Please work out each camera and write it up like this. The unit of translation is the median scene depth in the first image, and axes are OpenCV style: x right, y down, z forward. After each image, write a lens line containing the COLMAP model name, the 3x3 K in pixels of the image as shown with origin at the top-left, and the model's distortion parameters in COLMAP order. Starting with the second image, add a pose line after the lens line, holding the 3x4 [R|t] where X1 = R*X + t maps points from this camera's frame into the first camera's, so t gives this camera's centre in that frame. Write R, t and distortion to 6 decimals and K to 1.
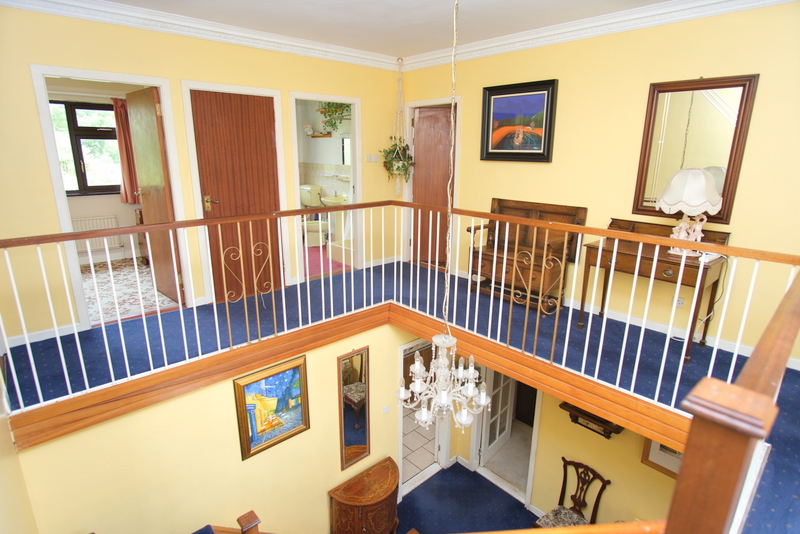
lens RADIAL K [[426.4, 0, 397.1], [0, 426.4, 268.0], [0, 0, 1]] dist [-0.033634, 0.009467]
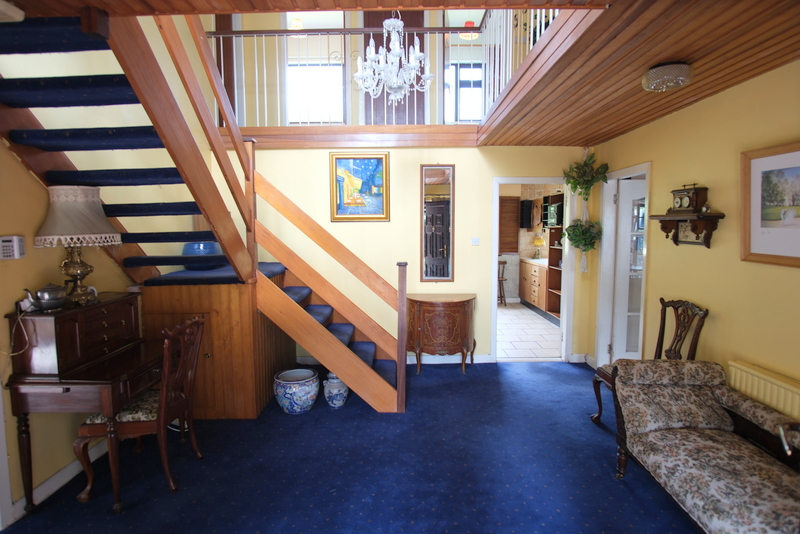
lens RADIAL K [[426.4, 0, 400.7], [0, 426.4, 264.7], [0, 0, 1]] dist [-0.033634, 0.009467]
pose [[0.742867, 0.047591, -0.667746, 0.653119], [-0.168161, 0.978753, -0.117322, 0.666400], [0.647975, 0.199443, 0.735086, 0.176349]]
